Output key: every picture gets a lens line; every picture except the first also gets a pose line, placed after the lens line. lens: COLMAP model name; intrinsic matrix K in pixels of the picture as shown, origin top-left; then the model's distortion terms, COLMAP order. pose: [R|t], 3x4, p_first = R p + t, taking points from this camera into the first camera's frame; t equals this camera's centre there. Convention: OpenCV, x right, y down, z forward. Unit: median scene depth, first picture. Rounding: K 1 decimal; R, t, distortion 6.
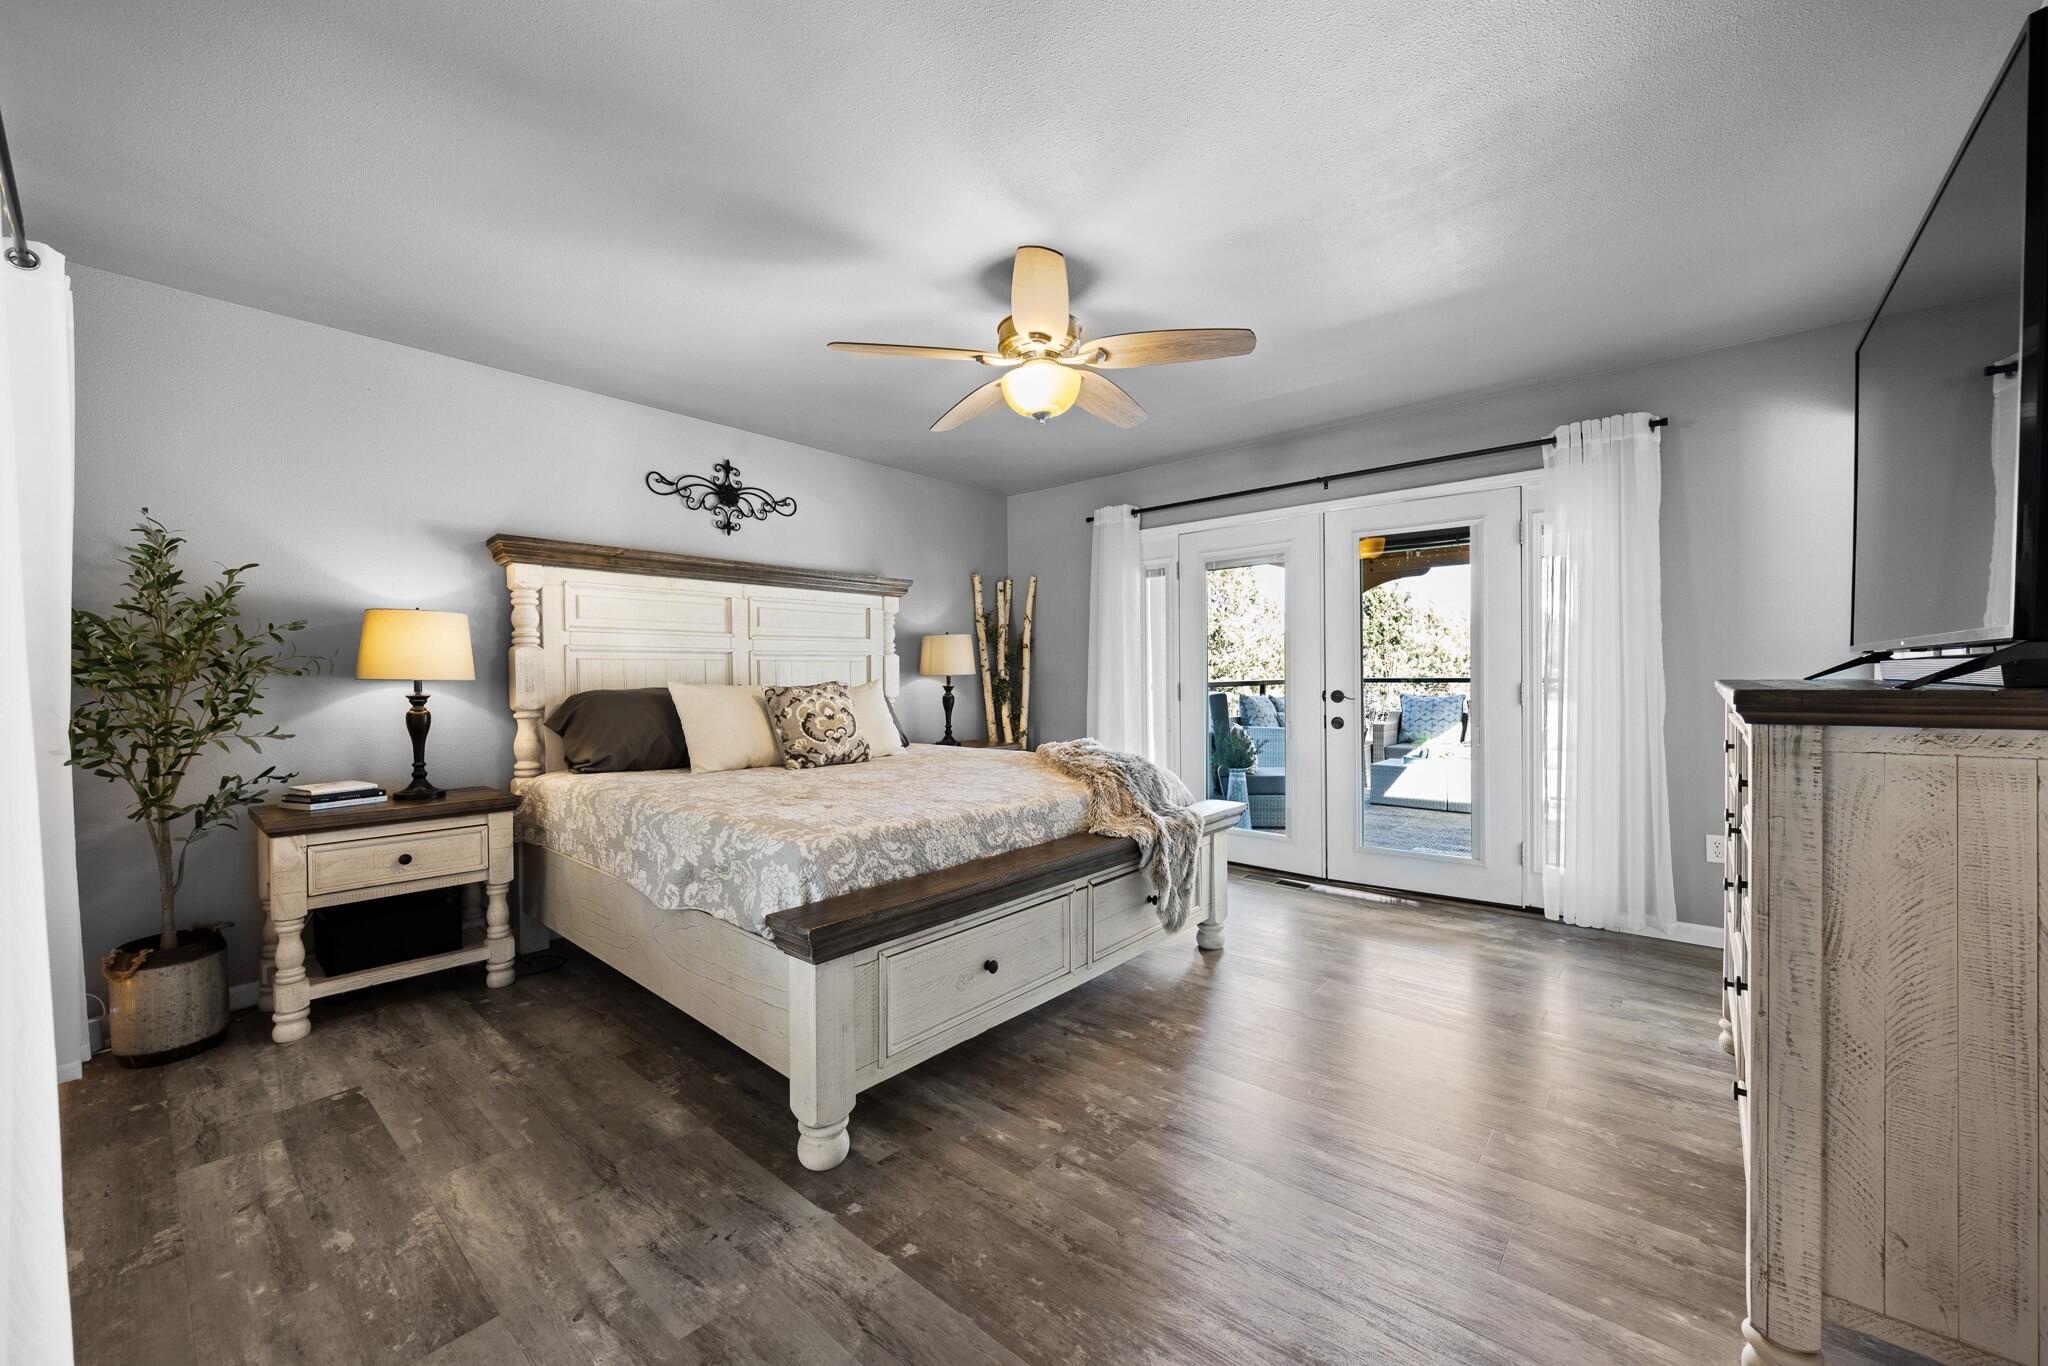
lens RADIAL K [[790.7, 0, 1012.9], [0, 790.7, 685.1], [0, 0, 1]] dist [-0.004078, -0.000777]
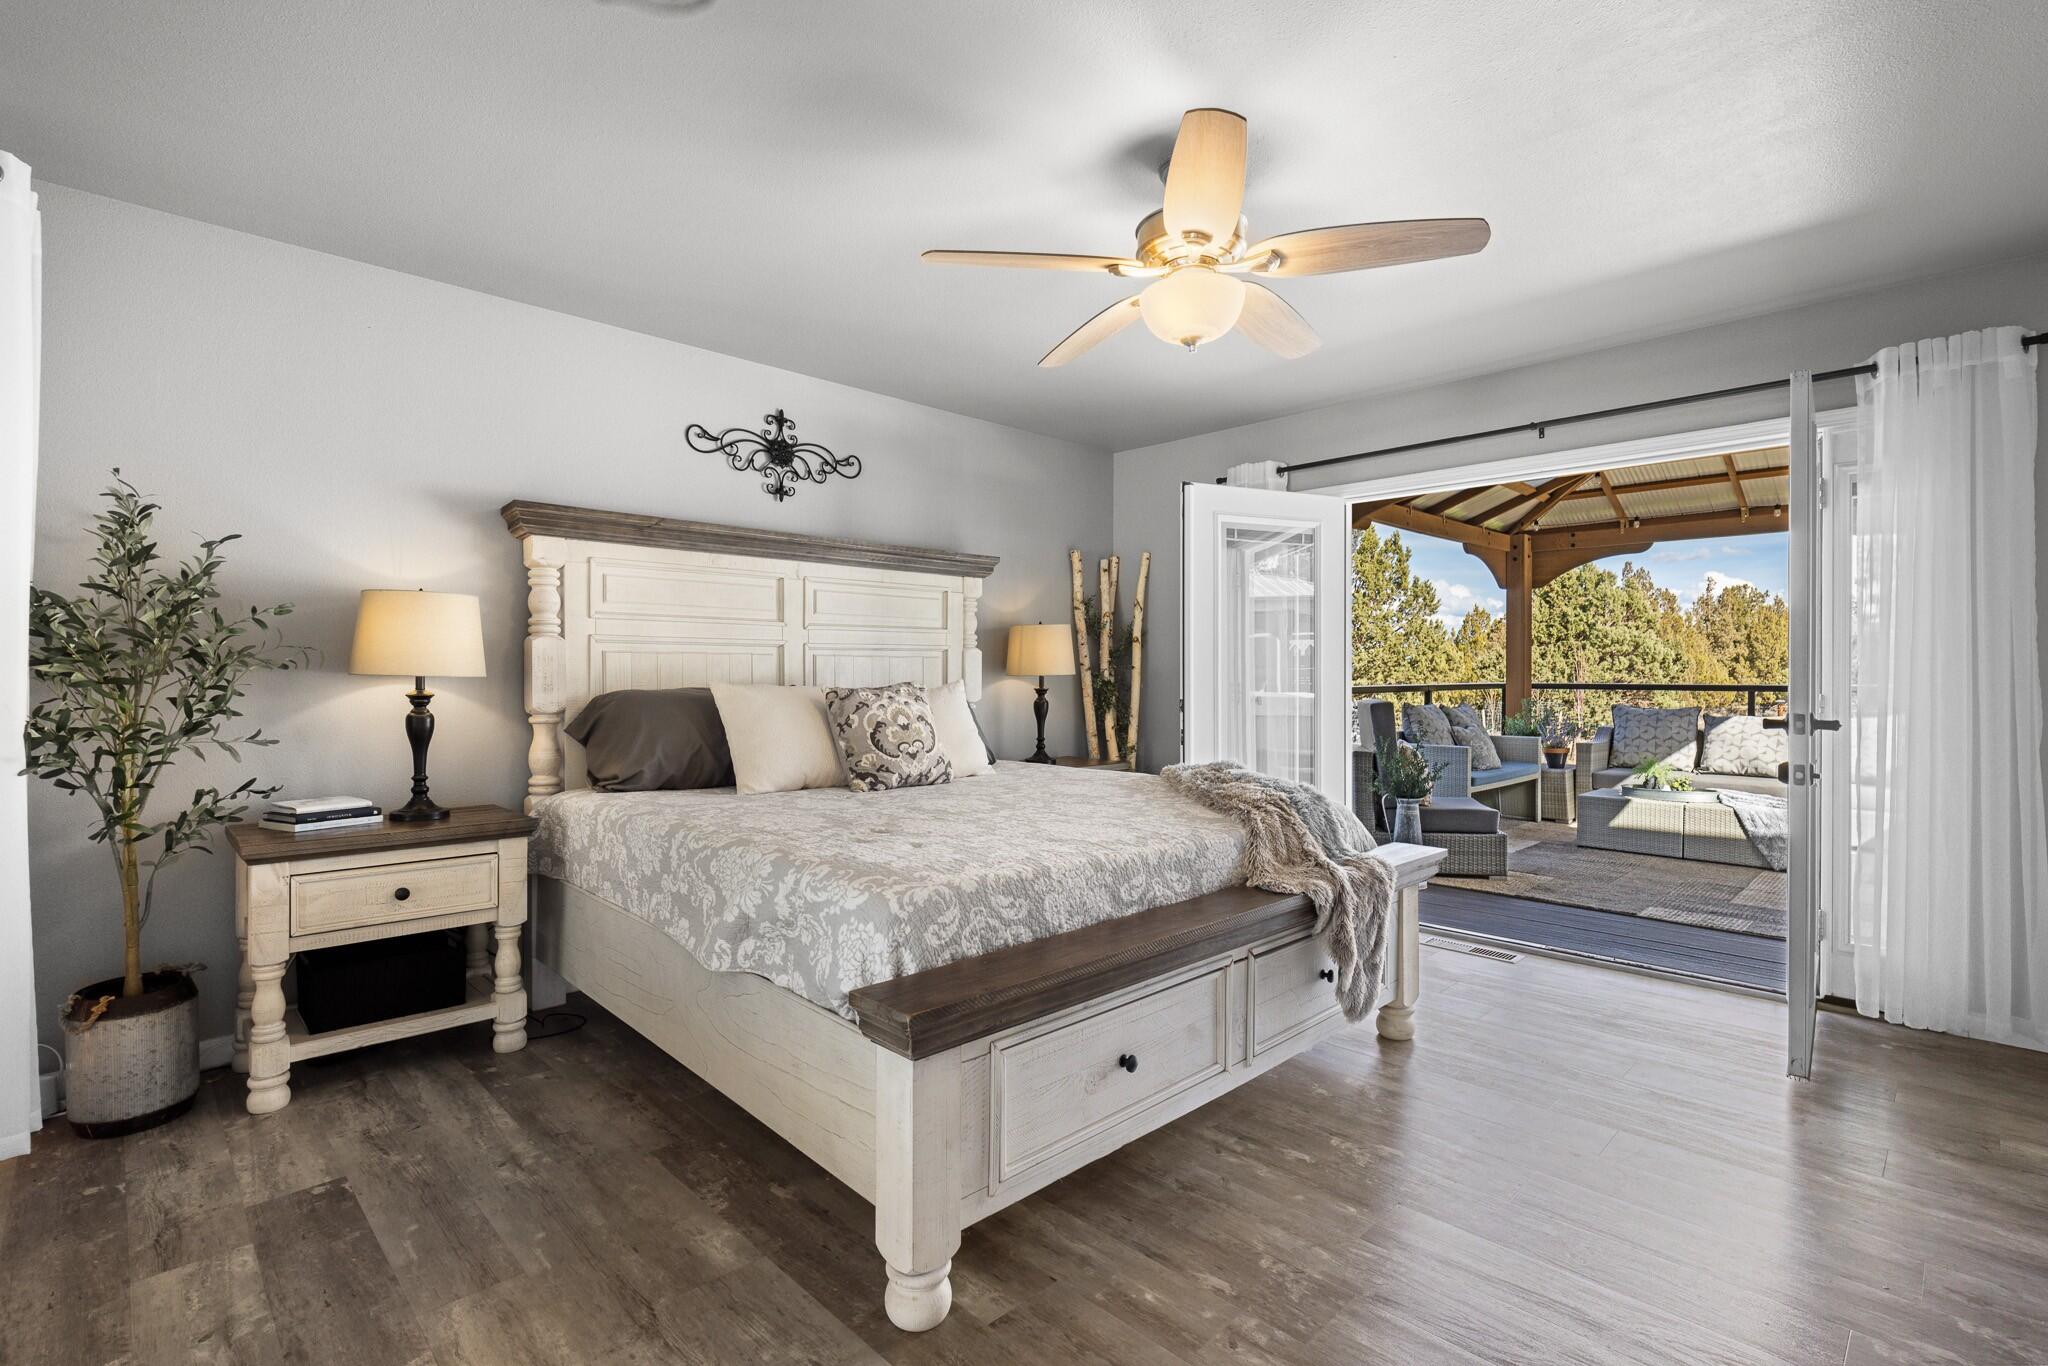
lens RADIAL K [[950.0, 0, 1012.5], [0, 950.0, 678.4], [0, 0, 1]] dist [-0.002716, -0.000215]
pose [[0.996367, 0.010791, -0.084478, -0.053221], [-0.011416, 0.999911, -0.006914, -0.004313], [0.084396, 0.007853, 0.996401, 0.063367]]
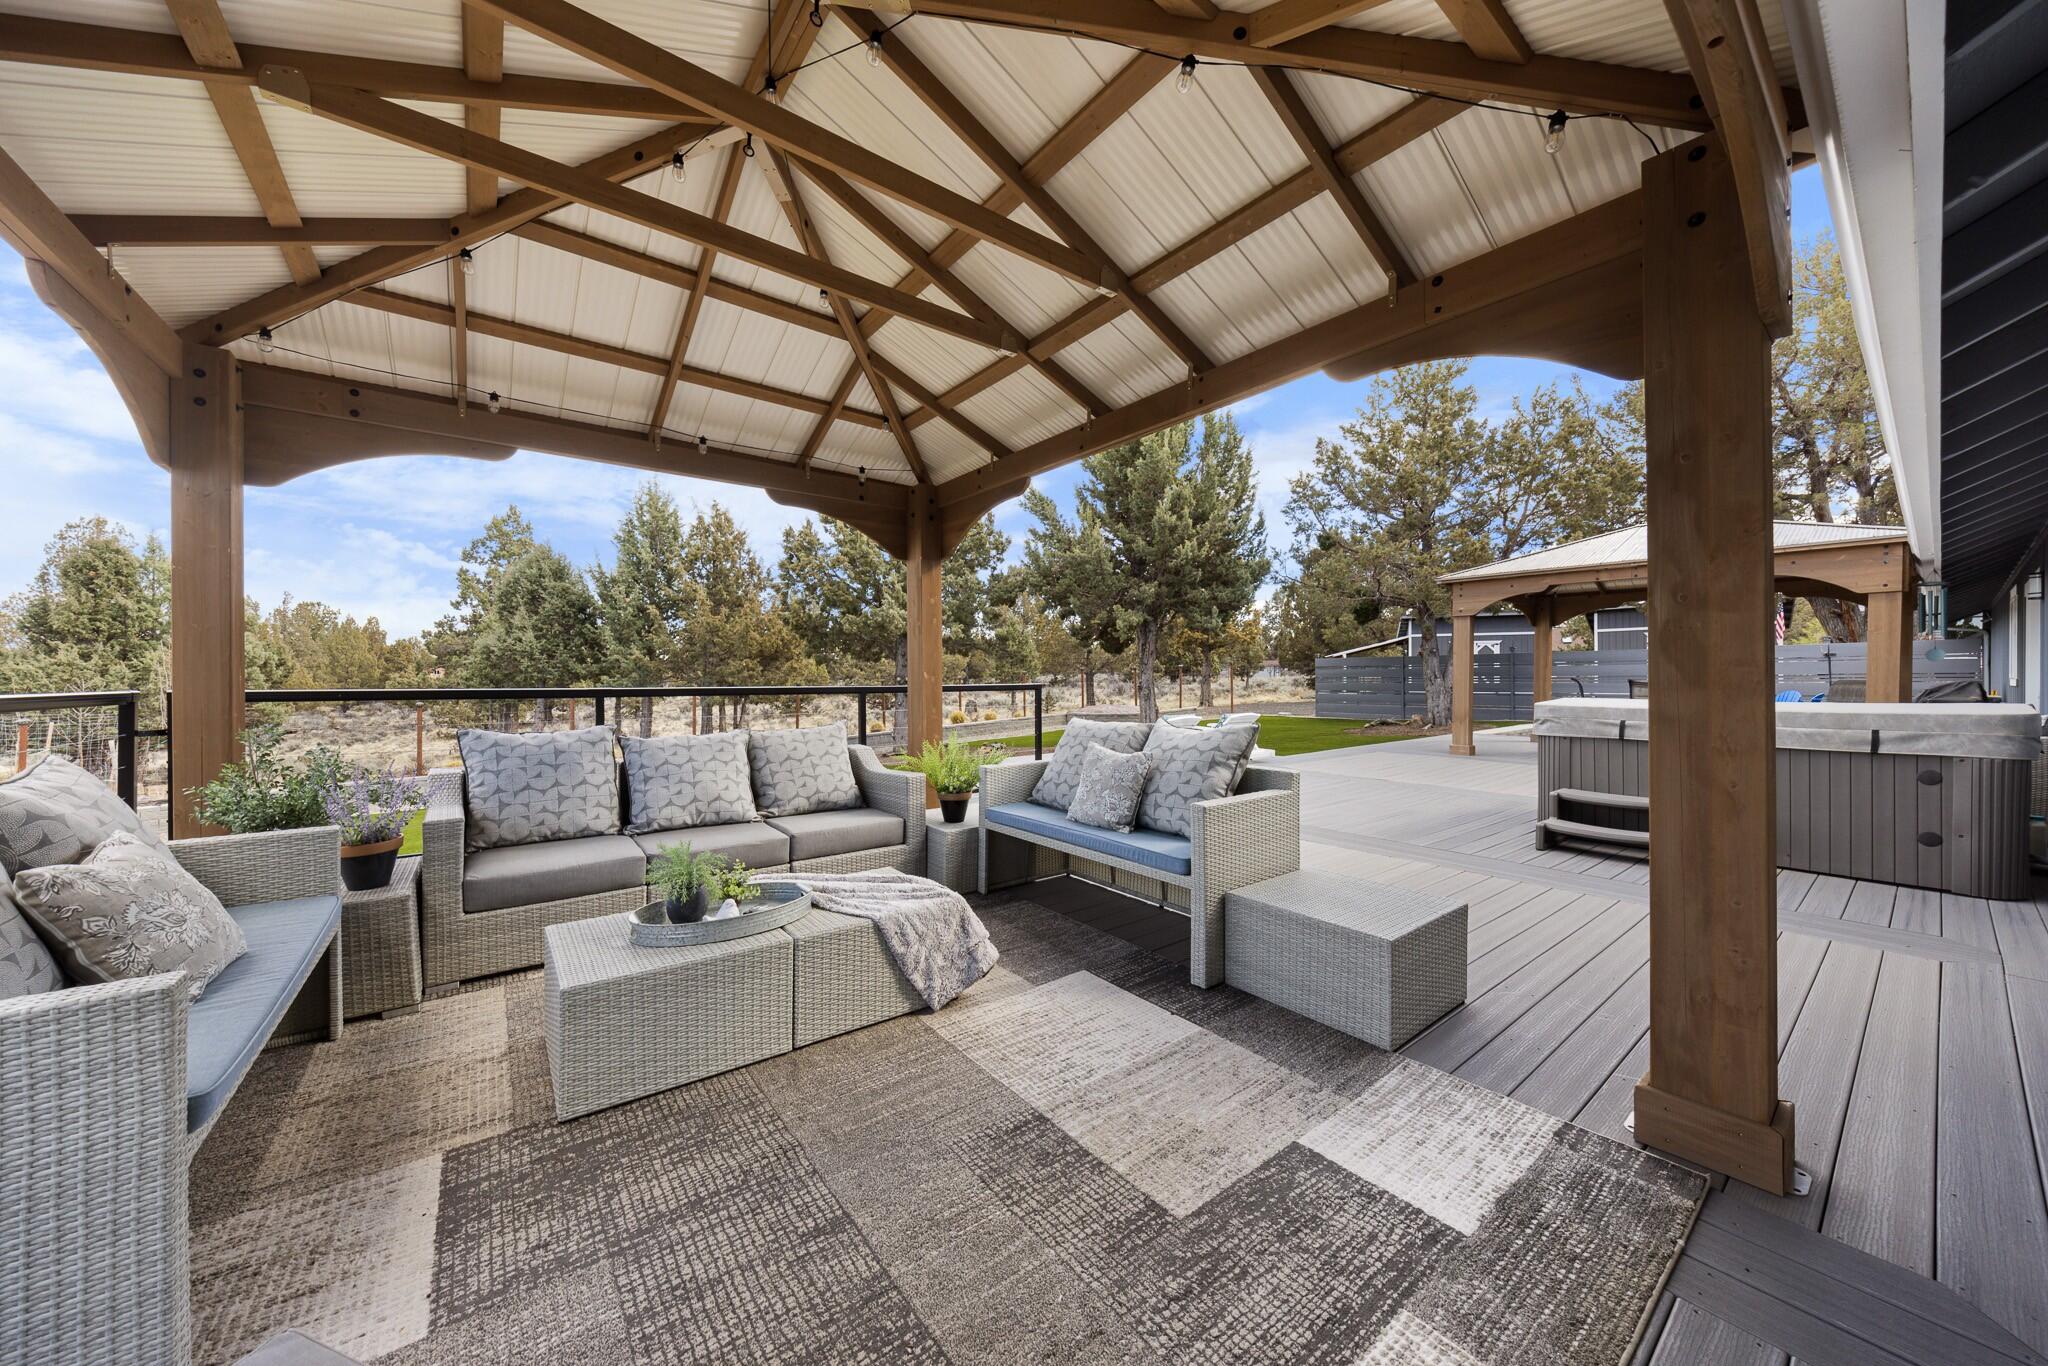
lens RADIAL K [[700.1, 0, 1010.6], [0, 700.1, 682.6], [0, 0, 1]] dist [0.000131, 0.000064]
pose [[0.203600, 0.003808, 0.979047, 0.582725], [0.012731, 0.999898, -0.006537, -0.022673], [-0.978971, 0.013795, 0.203530, 1.952791]]
